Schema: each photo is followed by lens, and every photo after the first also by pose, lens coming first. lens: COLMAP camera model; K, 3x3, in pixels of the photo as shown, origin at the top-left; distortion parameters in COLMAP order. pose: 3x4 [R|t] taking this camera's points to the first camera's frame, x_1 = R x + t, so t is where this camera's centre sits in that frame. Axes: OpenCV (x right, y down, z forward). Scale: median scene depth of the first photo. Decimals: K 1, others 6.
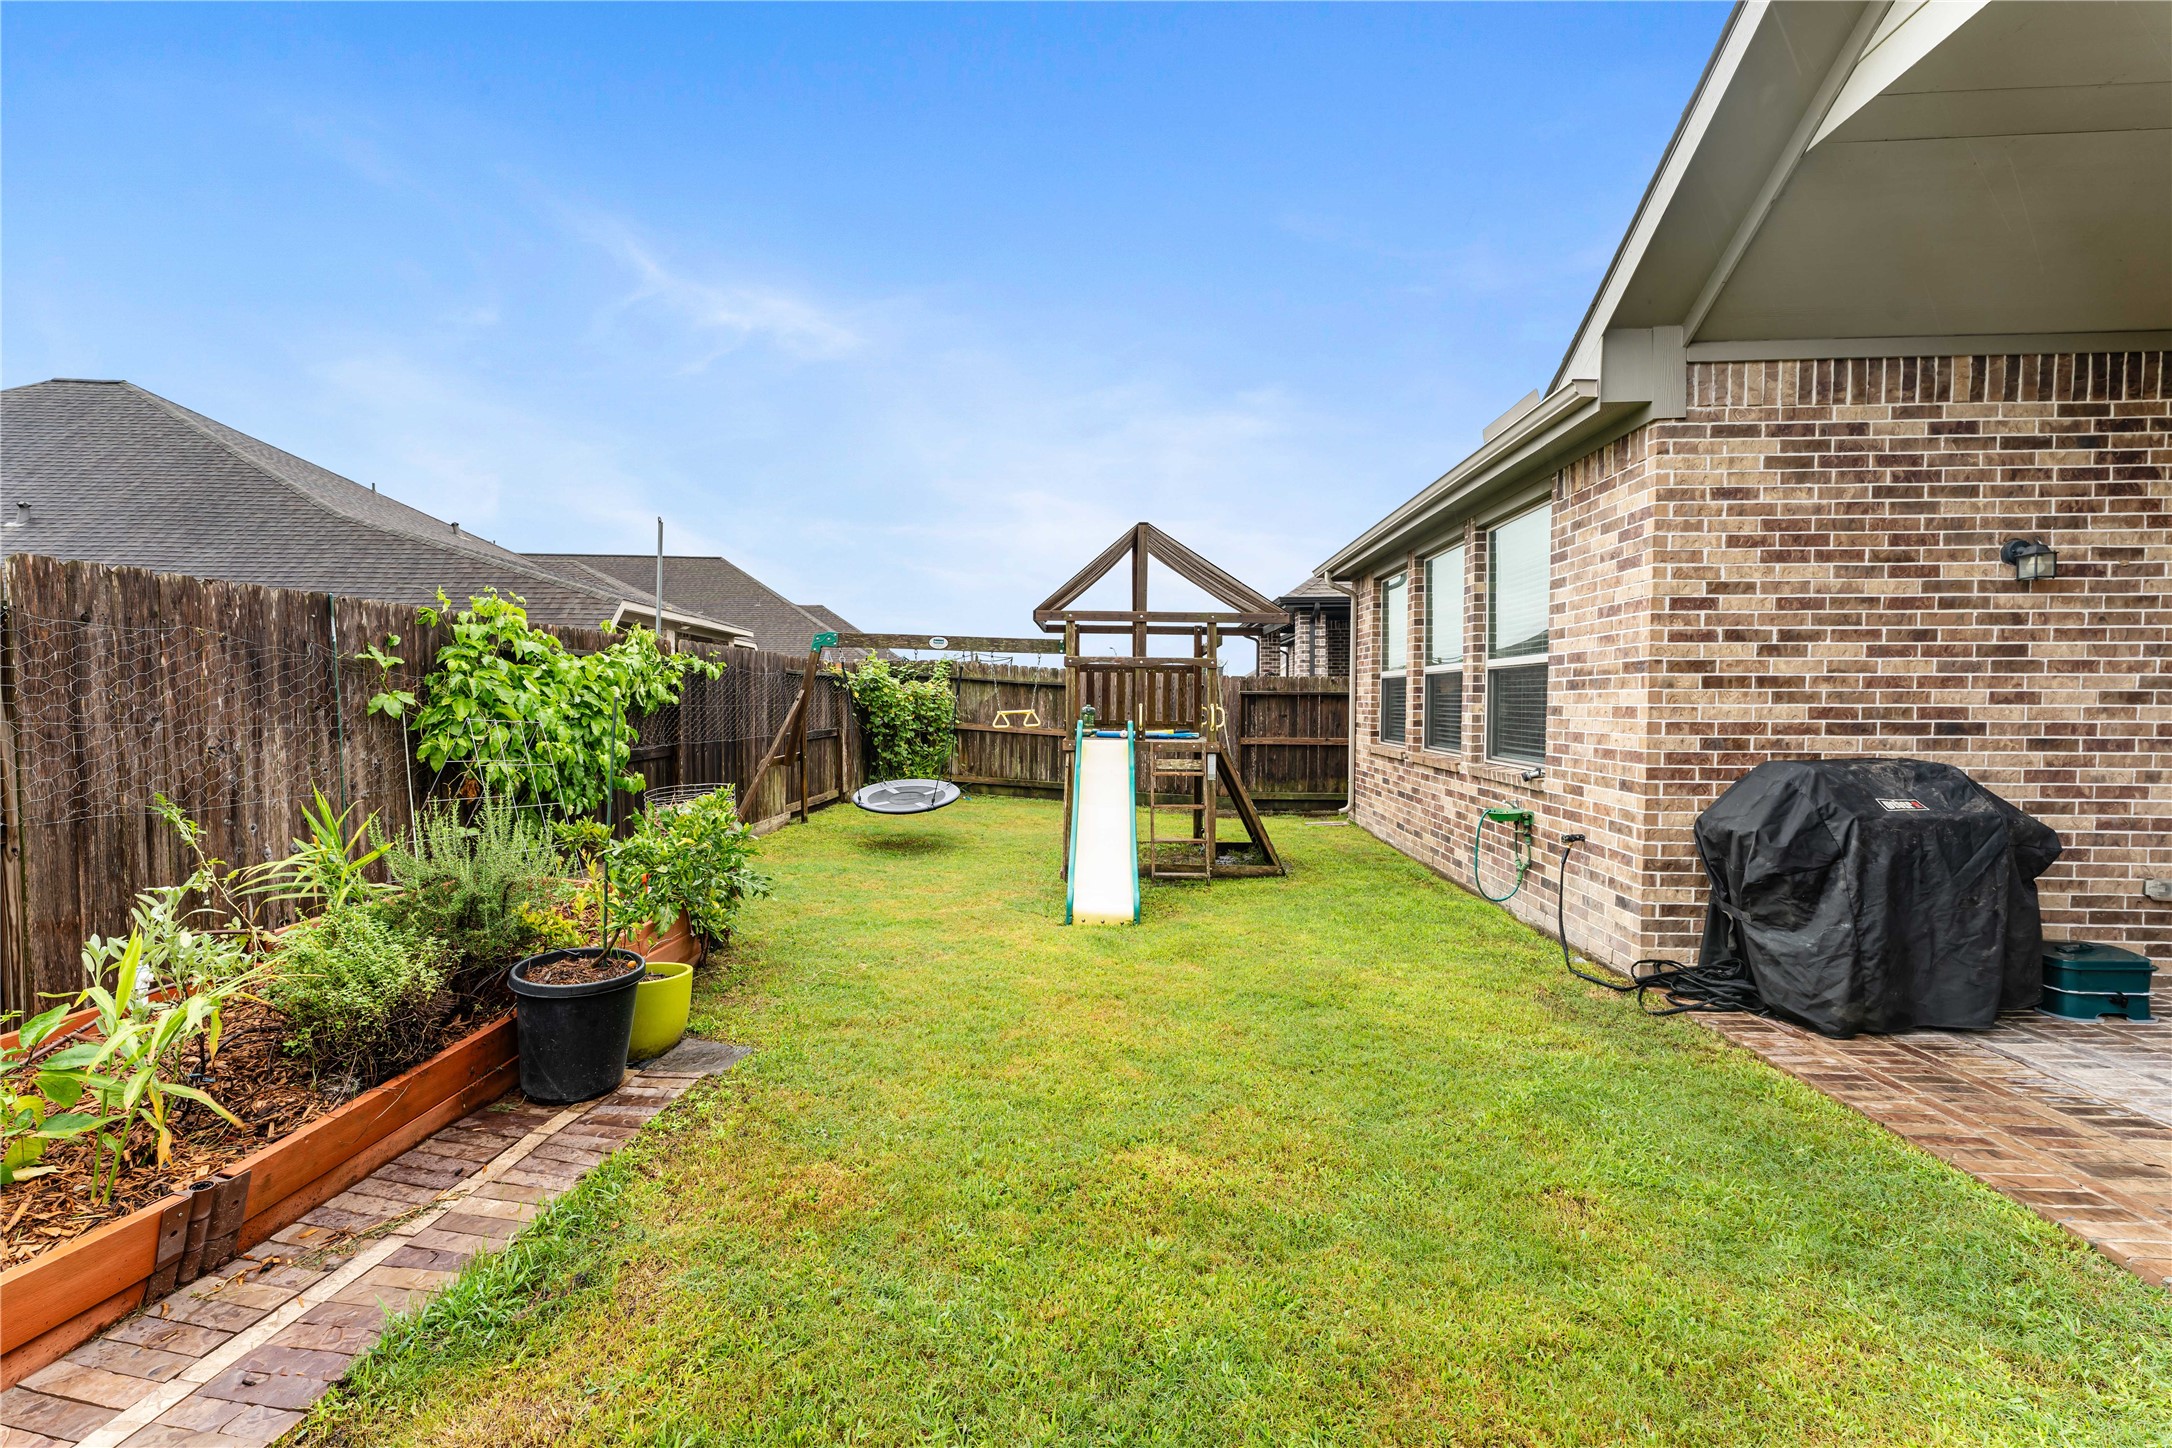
lens RADIAL K [[867.1, 0, 1080.5], [0, 867.1, 726.2], [0, 0, 1]] dist [-0.002032, 0.000348]
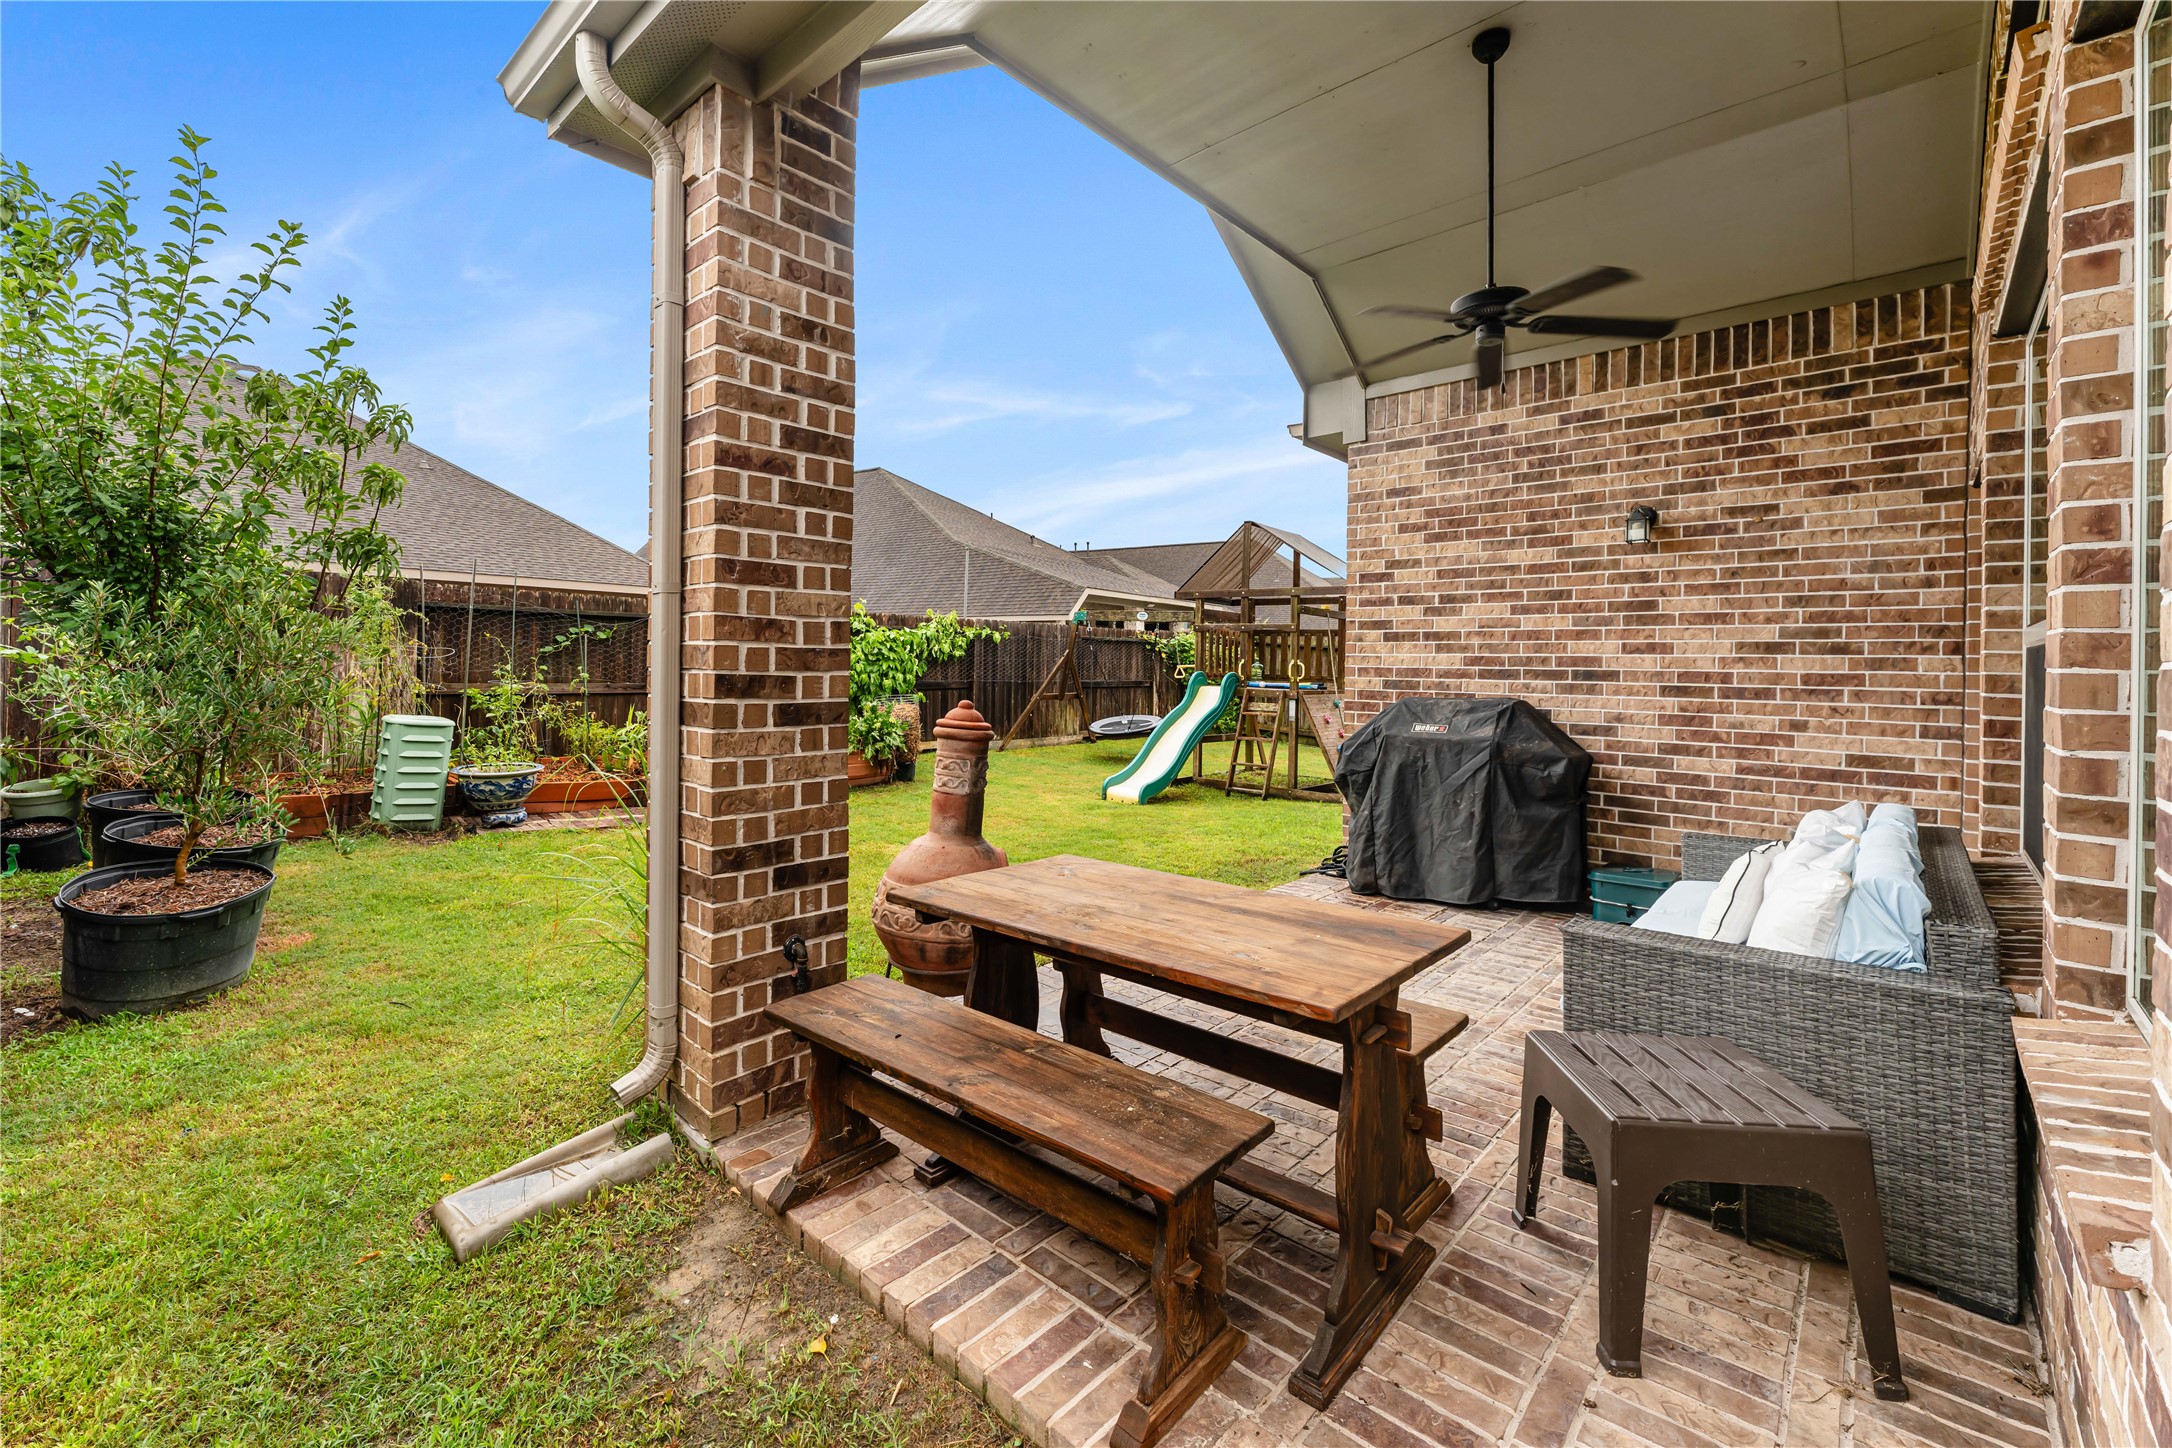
lens RADIAL K [[885.4, 0, 1083.7], [0, 885.4, 677.9], [0, 0, 1]] dist [-0.000406, -0.000035]
pose [[0.784424, 0.019762, -0.619910, 1.212269], [-0.033678, 0.999375, -0.010756, 0.041571], [0.619310, 0.029315, 0.784599, -0.335484]]
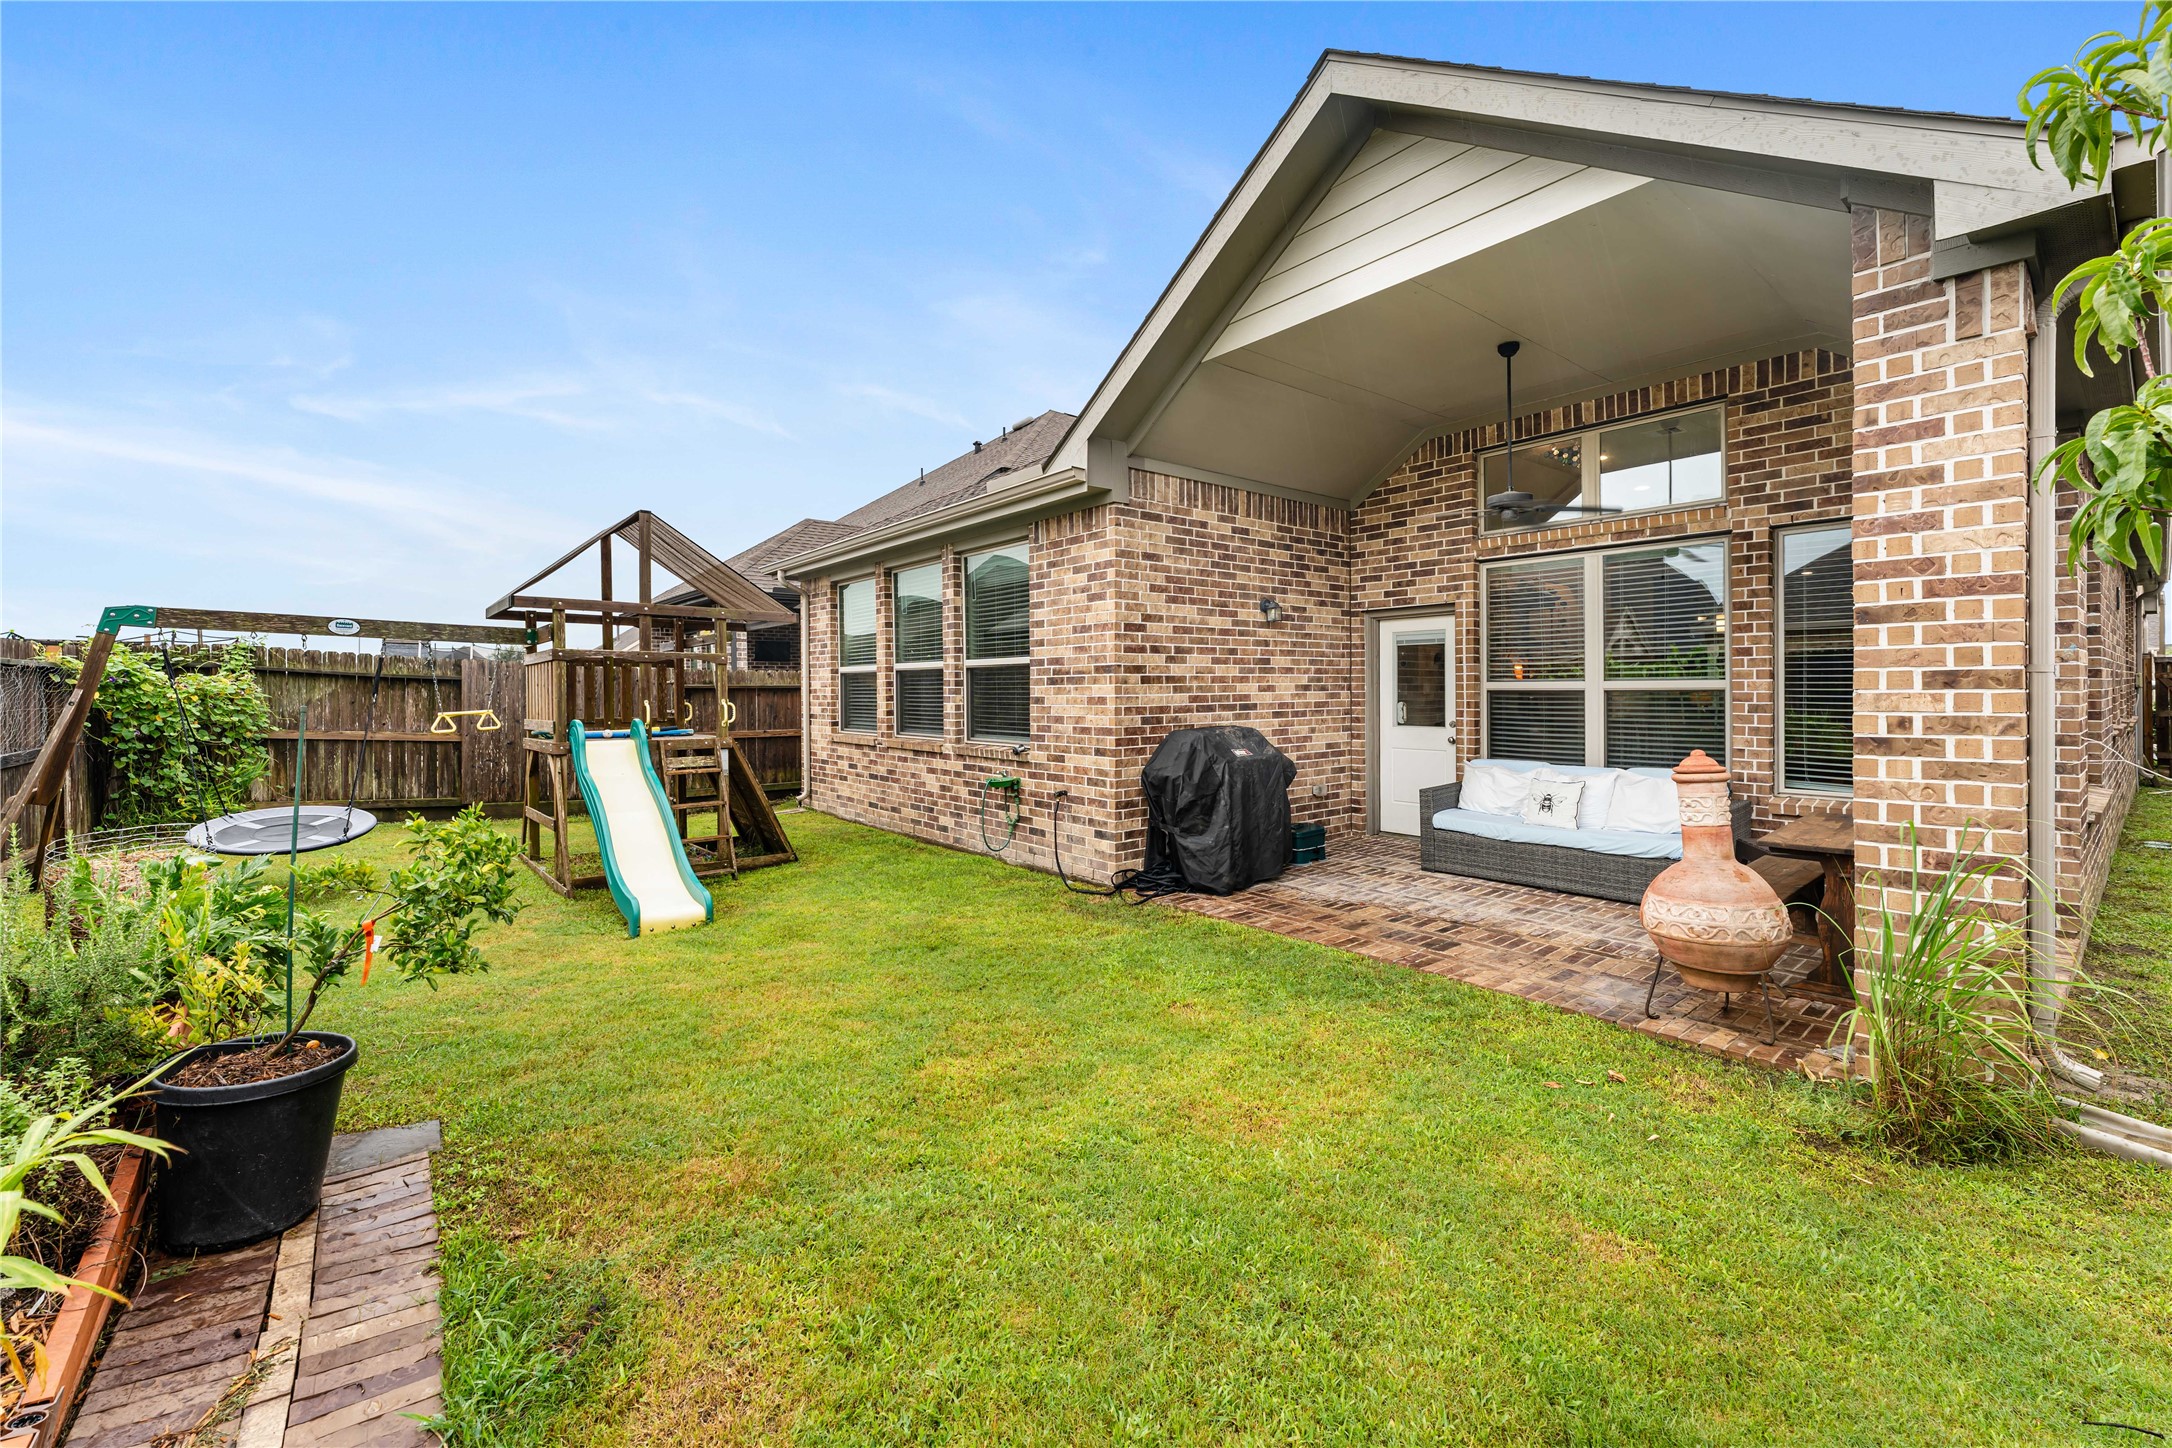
lens RADIAL K [[885.4, 0, 1083.7], [0, 885.4, 677.9], [0, 0, 1]] dist [-0.000406, -0.000035]
pose [[0.733596, -0.001390, 0.679585, -0.405622], [0.031129, 0.999017, -0.031559, -0.008658], [-0.678873, 0.044306, 0.732918, -0.060623]]
